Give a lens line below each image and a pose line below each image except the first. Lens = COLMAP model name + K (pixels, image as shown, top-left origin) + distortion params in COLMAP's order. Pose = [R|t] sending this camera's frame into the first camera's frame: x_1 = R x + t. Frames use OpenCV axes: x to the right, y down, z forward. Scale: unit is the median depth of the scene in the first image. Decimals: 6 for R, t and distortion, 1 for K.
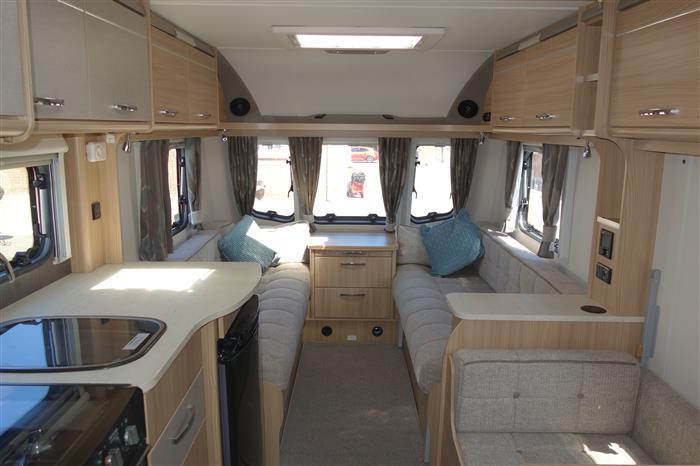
lens RADIAL K [[558.0, 0, 351.5], [0, 558.0, 241.2], [0, 0, 1]] dist [-0.003907, -0.008542]
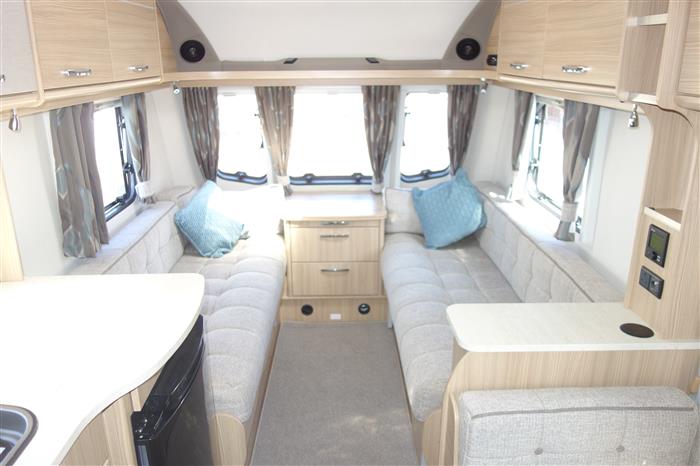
lens RADIAL K [[558.0, 0, 351.5], [0, 558.0, 241.2], [0, 0, 1]] dist [-0.003907, -0.008542]
pose [[0.999678, -0.020407, 0.015079, 0.017457], [0.018429, 0.992438, 0.121358, -0.061154], [-0.017442, -0.121041, 0.992494, 0.153365]]
